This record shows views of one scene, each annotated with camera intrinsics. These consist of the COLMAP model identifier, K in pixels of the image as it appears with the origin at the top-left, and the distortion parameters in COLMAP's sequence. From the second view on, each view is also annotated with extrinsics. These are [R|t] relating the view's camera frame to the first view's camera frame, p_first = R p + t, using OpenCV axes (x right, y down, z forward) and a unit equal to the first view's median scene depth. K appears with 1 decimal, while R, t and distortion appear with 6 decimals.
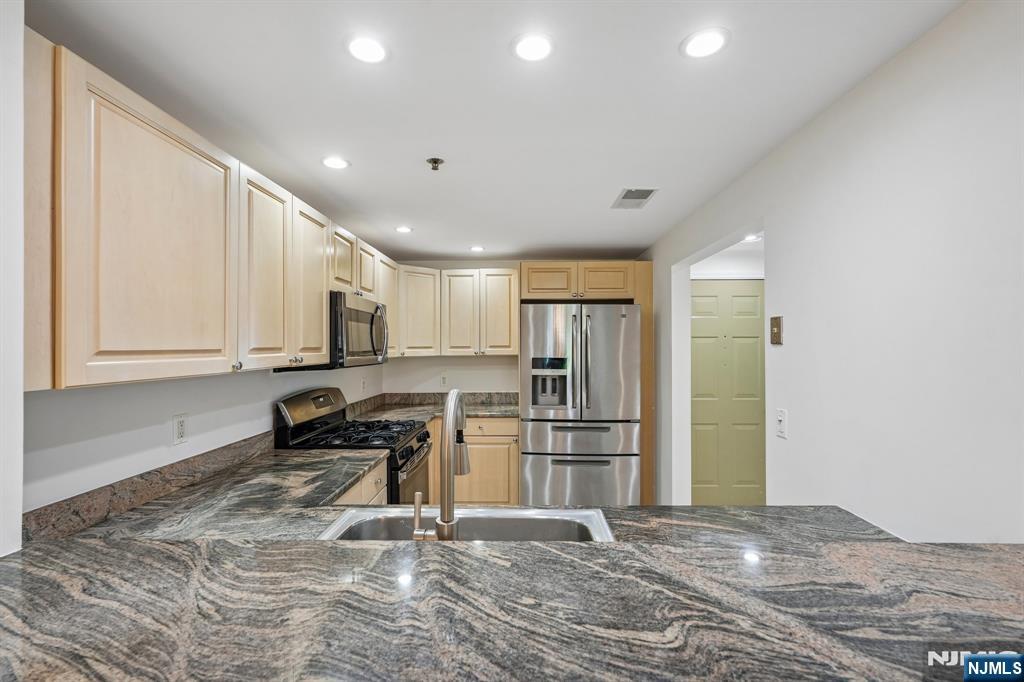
lens RADIAL K [[454.7, 0, 512.0], [0, 454.7, 341.0], [0, 0, 1]] dist [-0.012737, 0.008384]
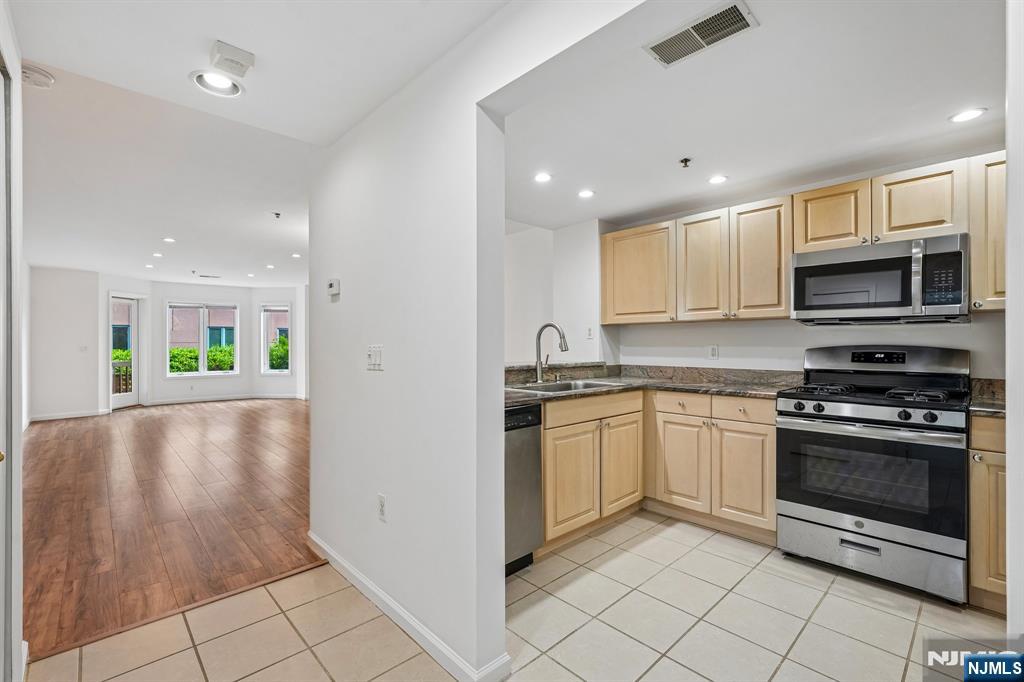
lens RADIAL K [[454.7, 0, 512.0], [0, 454.7, 341.0], [0, 0, 1]] dist [-0.012737, 0.008384]
pose [[-0.715005, -0.000661, -0.699119, 1.114040], [0.012841, 0.999818, -0.014078, 0.145060], [0.699001, -0.019043, -0.714867, 1.591926]]
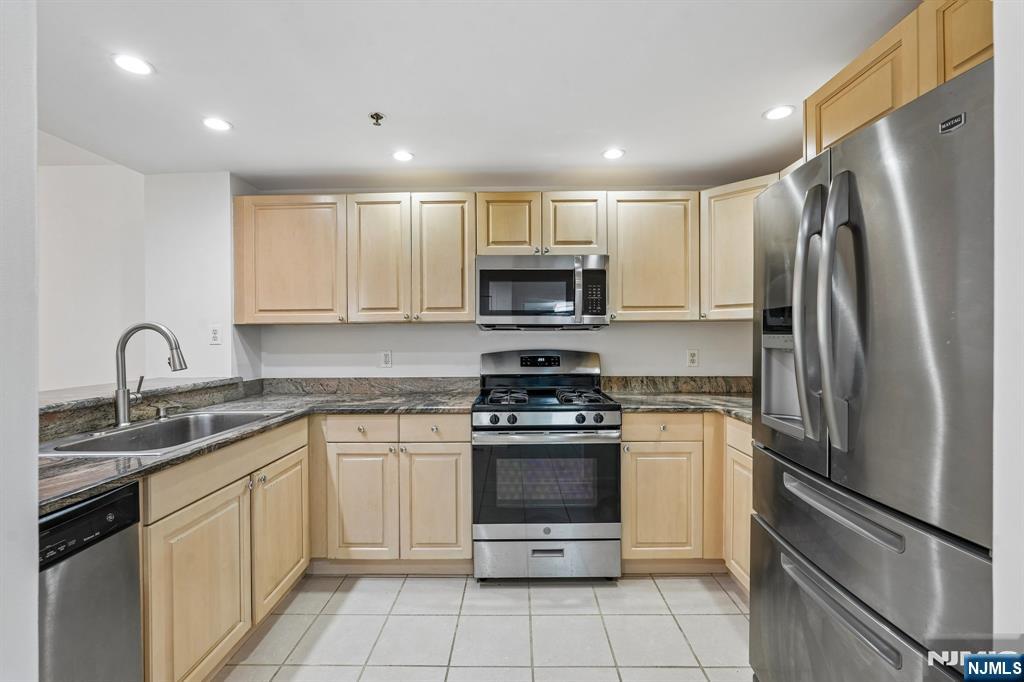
lens RADIAL K [[452.1, 0, 511.6], [0, 452.1, 334.0], [0, 0, 1]] dist [-0.019036, 0.011335]
pose [[0.006595, -0.000338, -0.999978, 0.836288], [0.022028, 0.999757, -0.000193, 0.100740], [0.999736, -0.022026, 0.006601, 1.292800]]
